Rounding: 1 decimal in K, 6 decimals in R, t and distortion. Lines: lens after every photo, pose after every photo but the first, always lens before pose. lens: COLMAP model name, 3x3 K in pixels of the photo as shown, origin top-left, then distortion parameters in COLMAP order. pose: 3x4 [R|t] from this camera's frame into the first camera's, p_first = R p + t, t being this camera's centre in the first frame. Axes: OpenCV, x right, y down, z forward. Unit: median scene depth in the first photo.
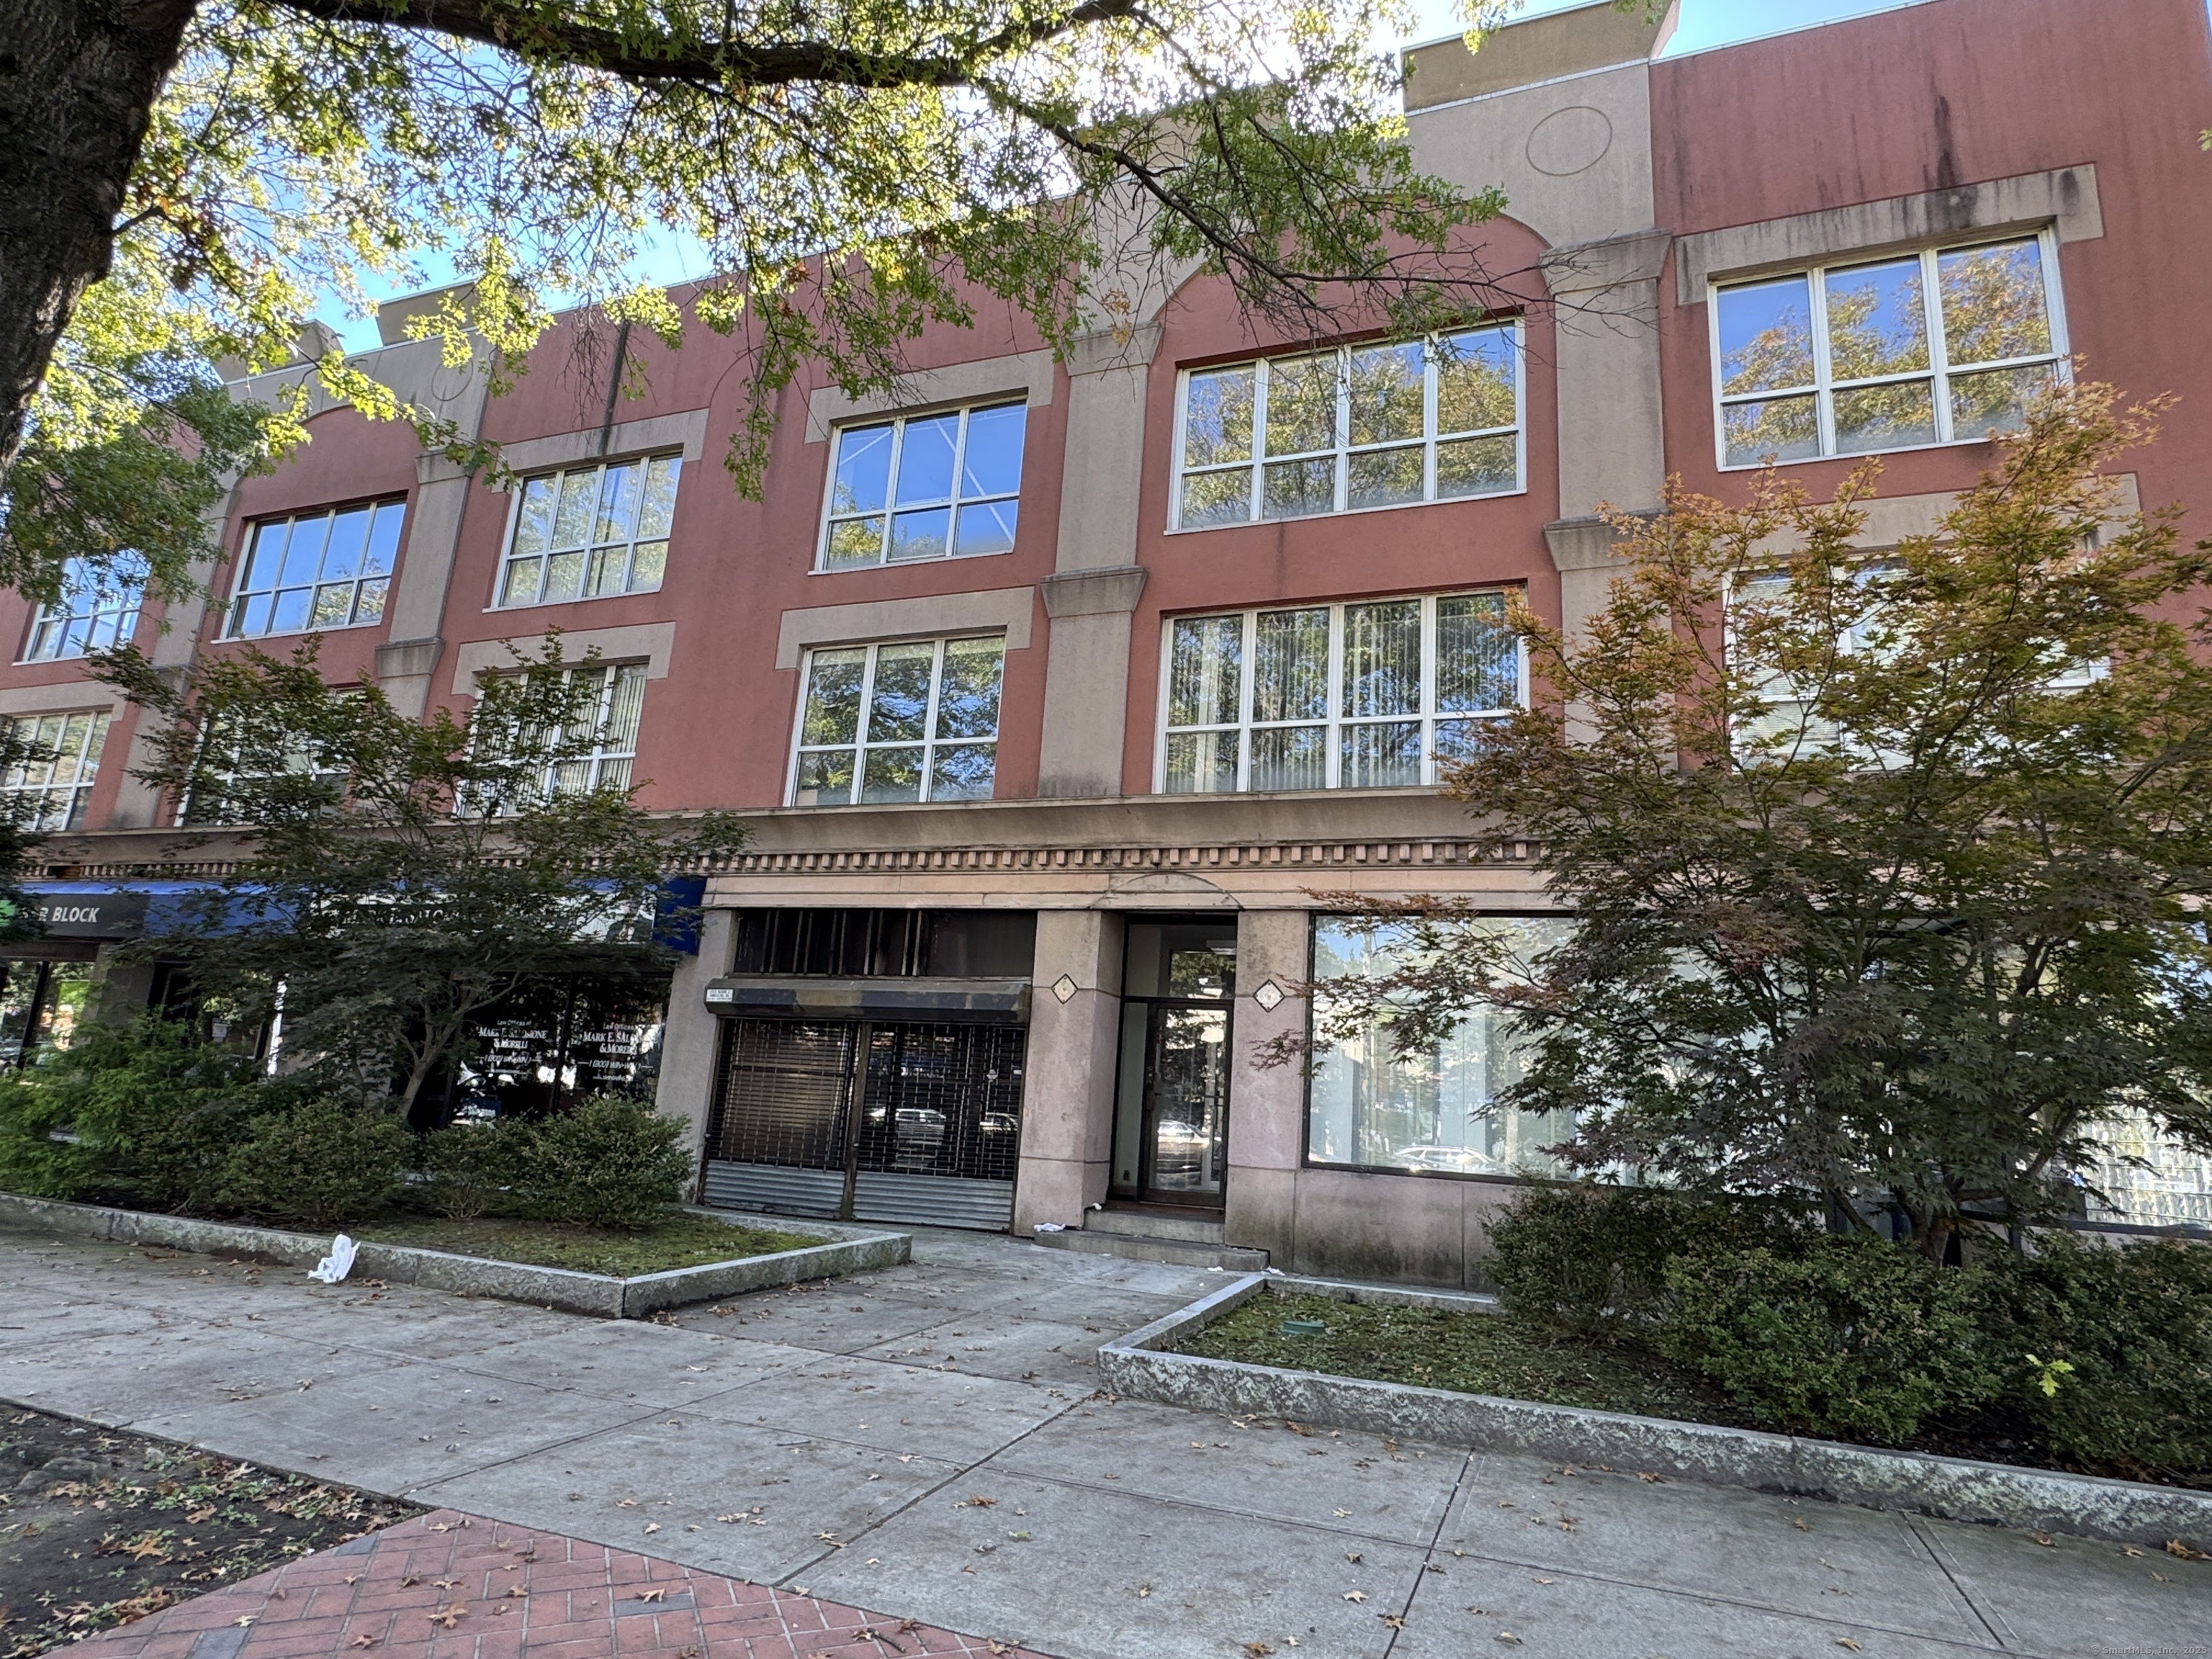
lens RADIAL K [[1221.9, 0, 1096.9], [0, 1221.9, 837.8], [0, 0, 1]] dist [-0.004826, 0.000659]
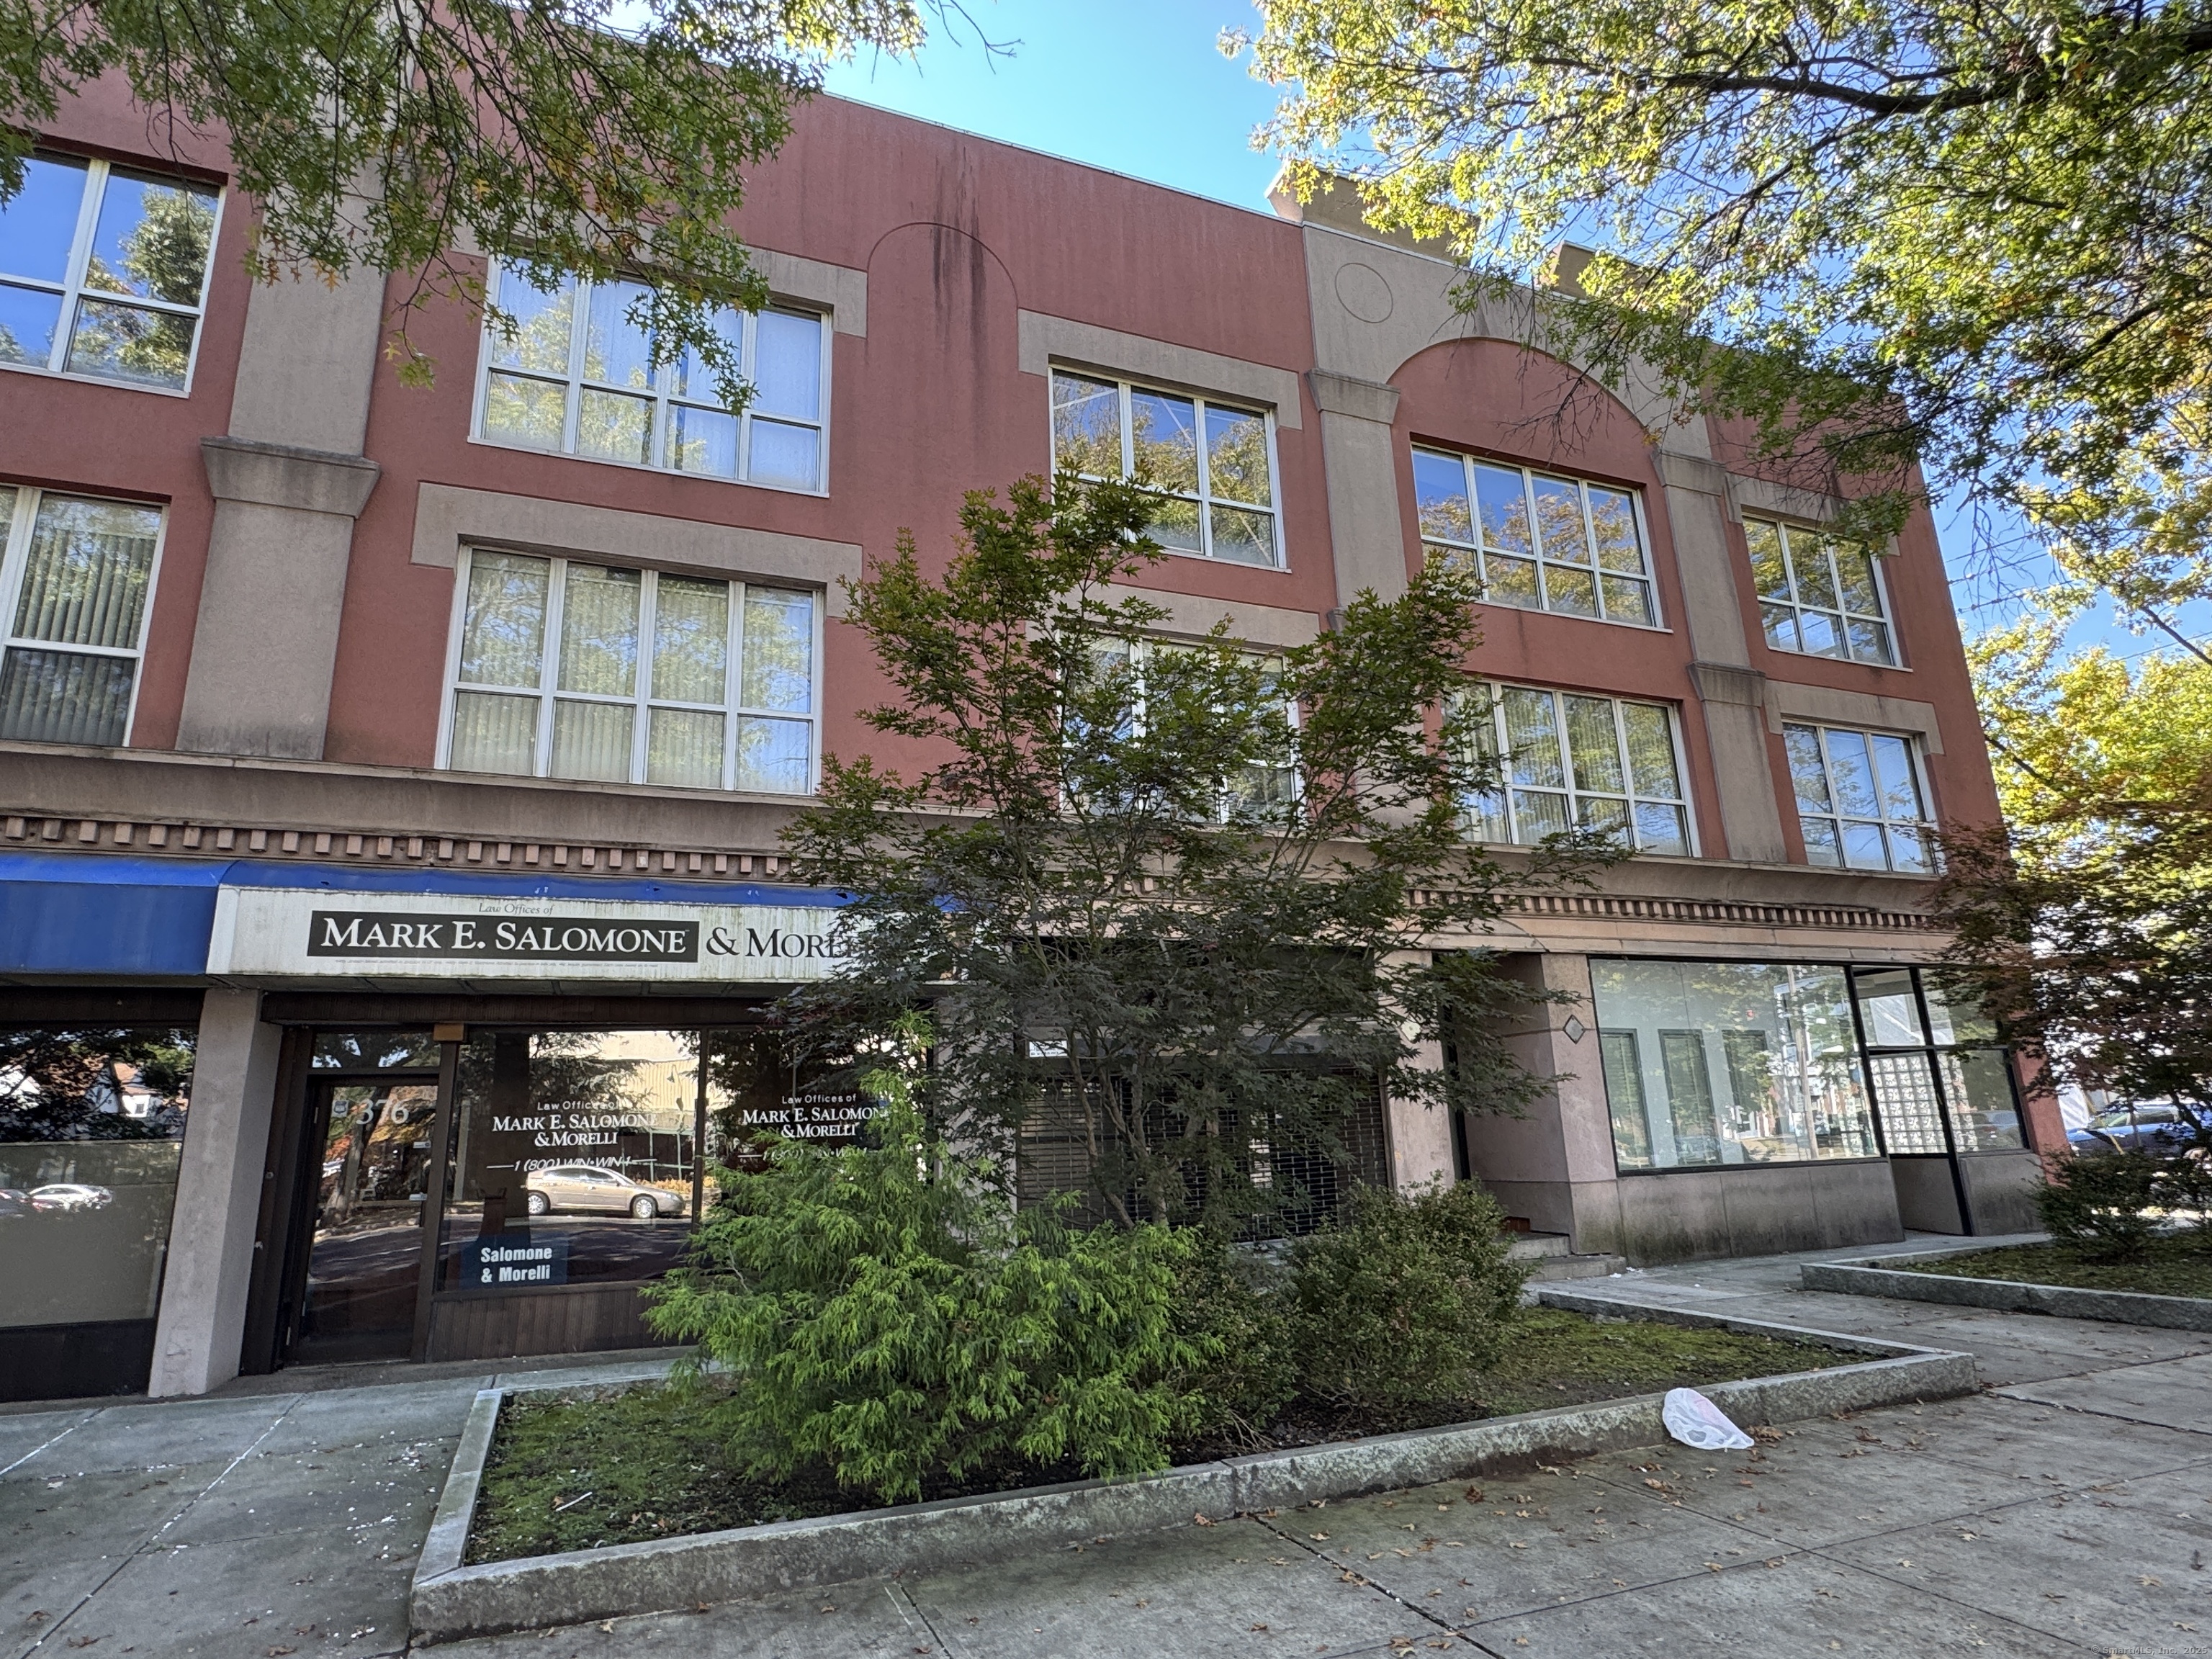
lens RADIAL K [[1221.9, 0, 1103.8], [0, 1221.9, 824.0], [0, 0, 1]] dist [-0.004826, 0.000659]
pose [[0.729216, 0.080600, 0.679520, -0.943945], [-0.071467, 0.996579, -0.041514, 0.015923], [-0.680541, -0.018290, 0.732482, 0.451702]]
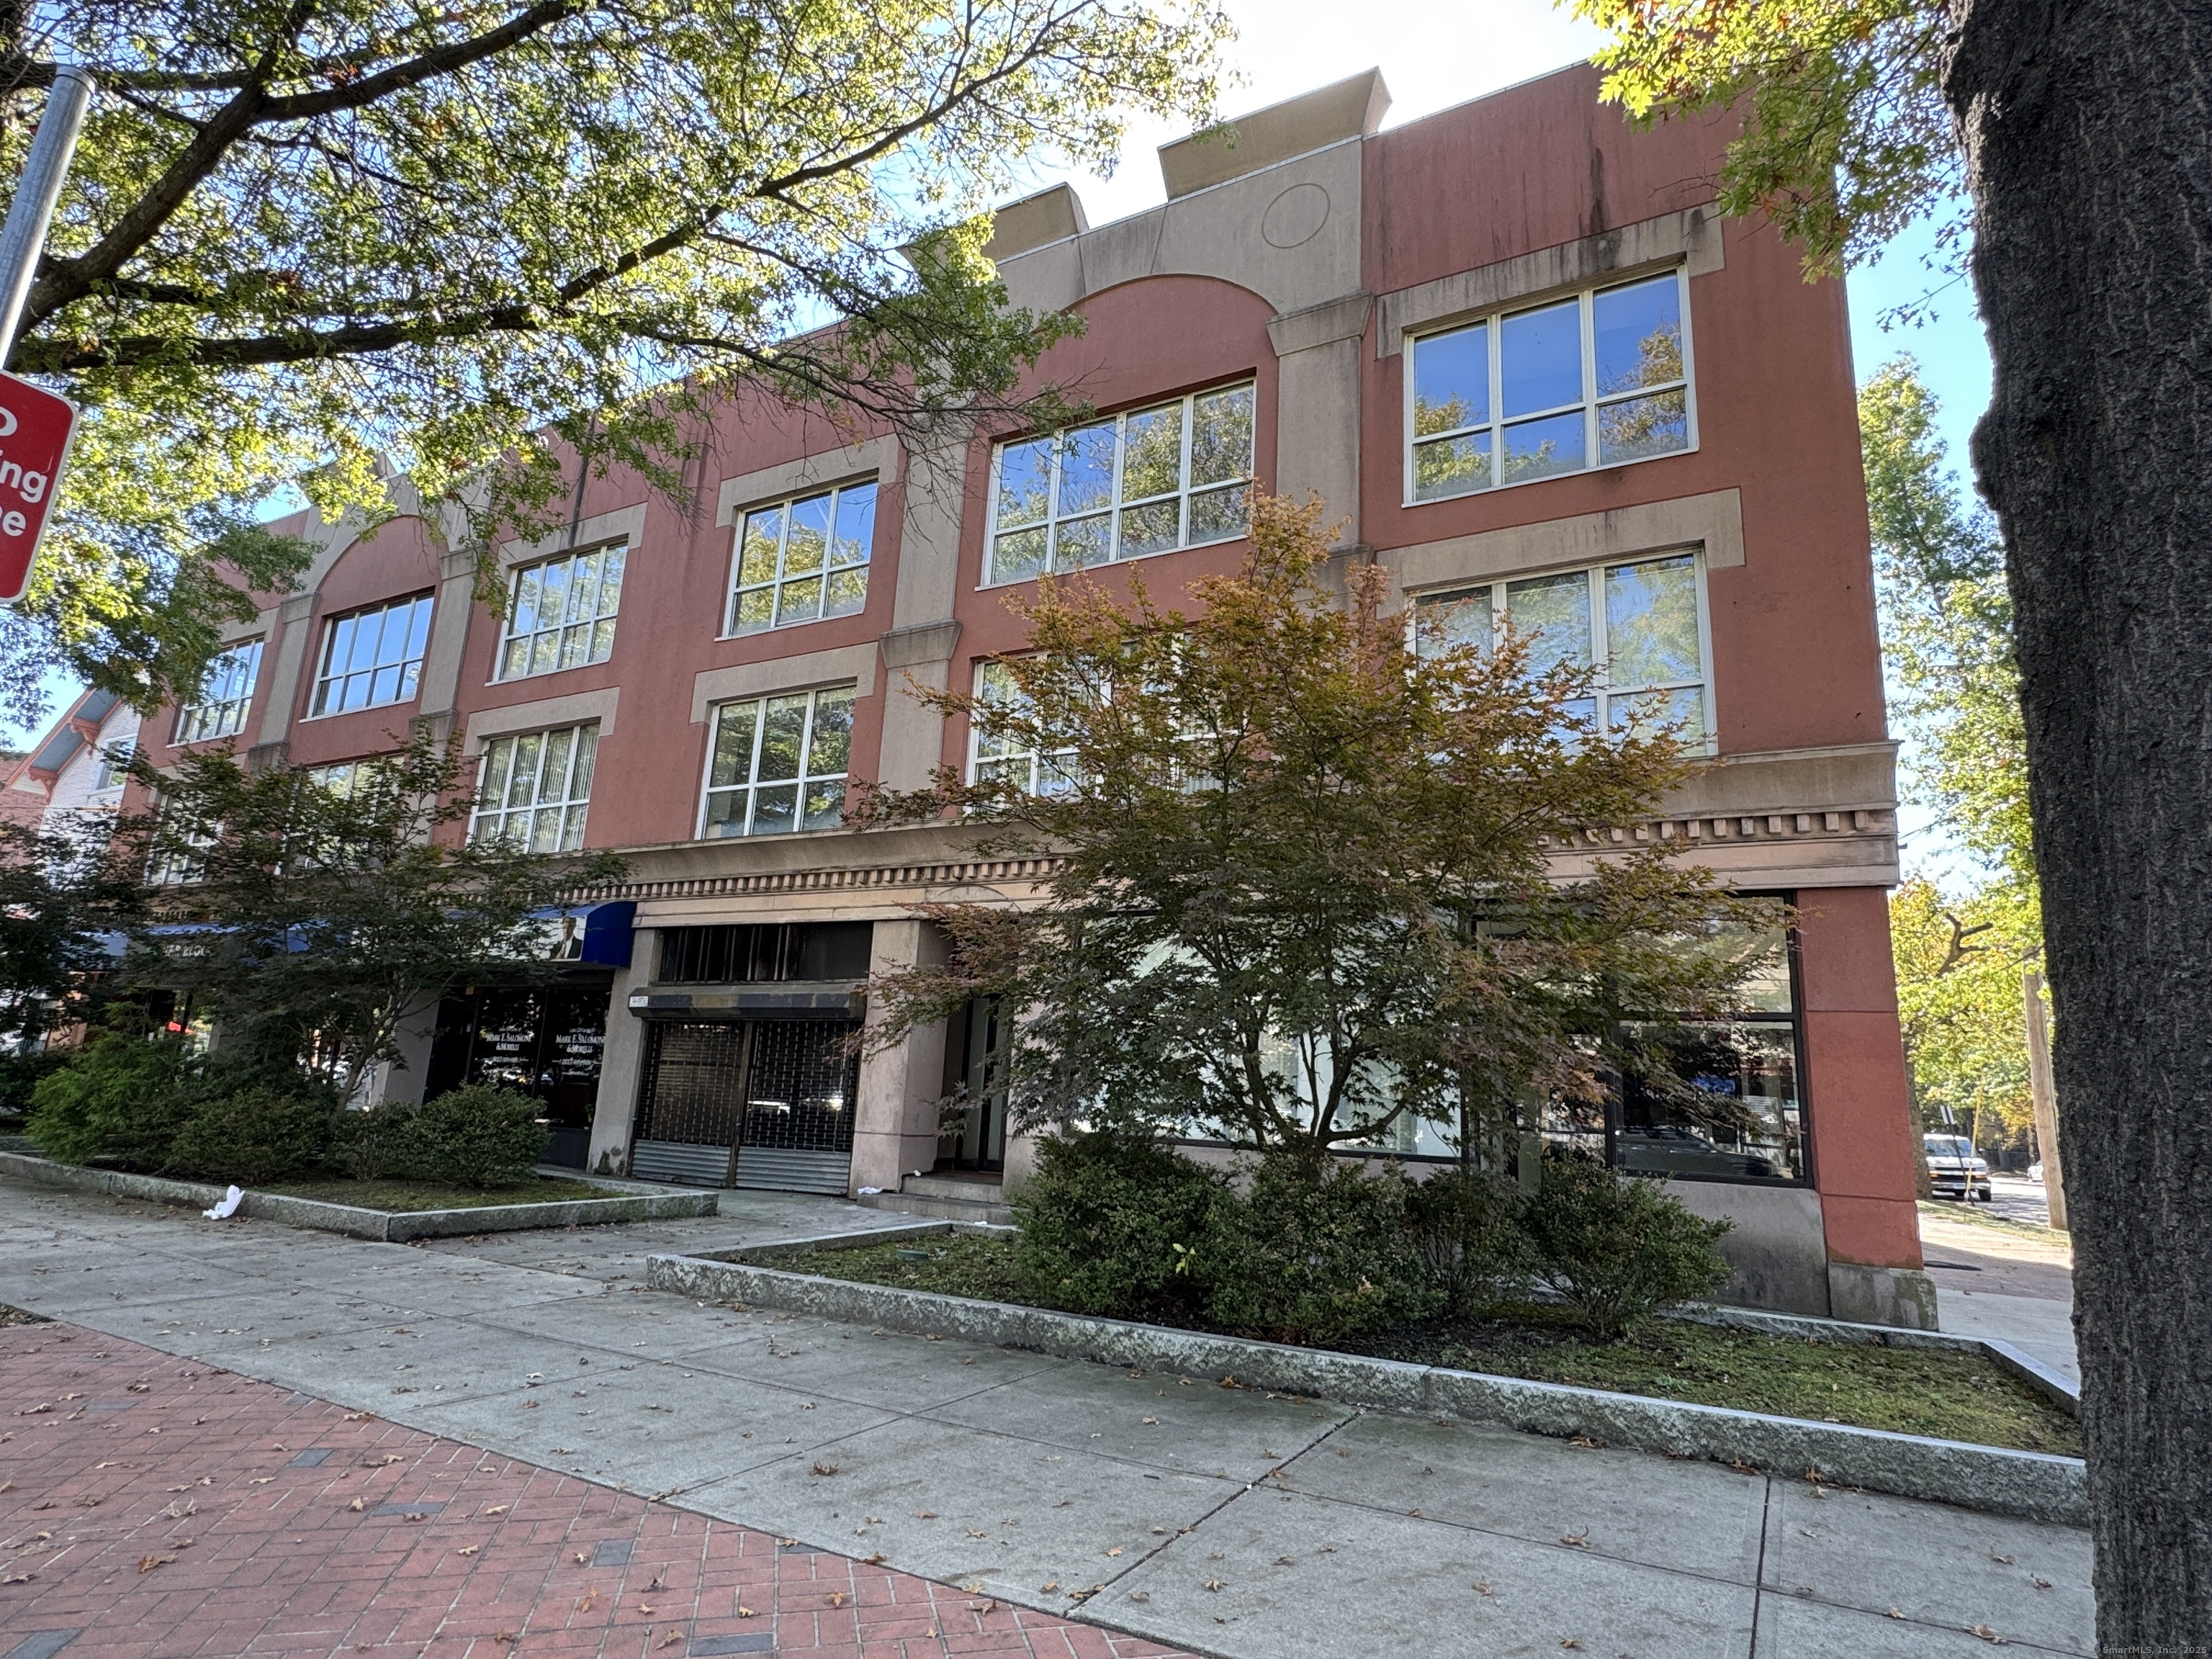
lens RADIAL K [[1221.9, 0, 1137.3], [0, 1221.9, 837.6], [0, 0, 1]] dist [-0.004826, 0.000659]
pose [[0.989983, -0.043673, -0.134264, 0.390420], [0.043255, 0.999046, -0.006034, -0.002946], [0.134399, 0.000166, 0.990927, -0.132961]]
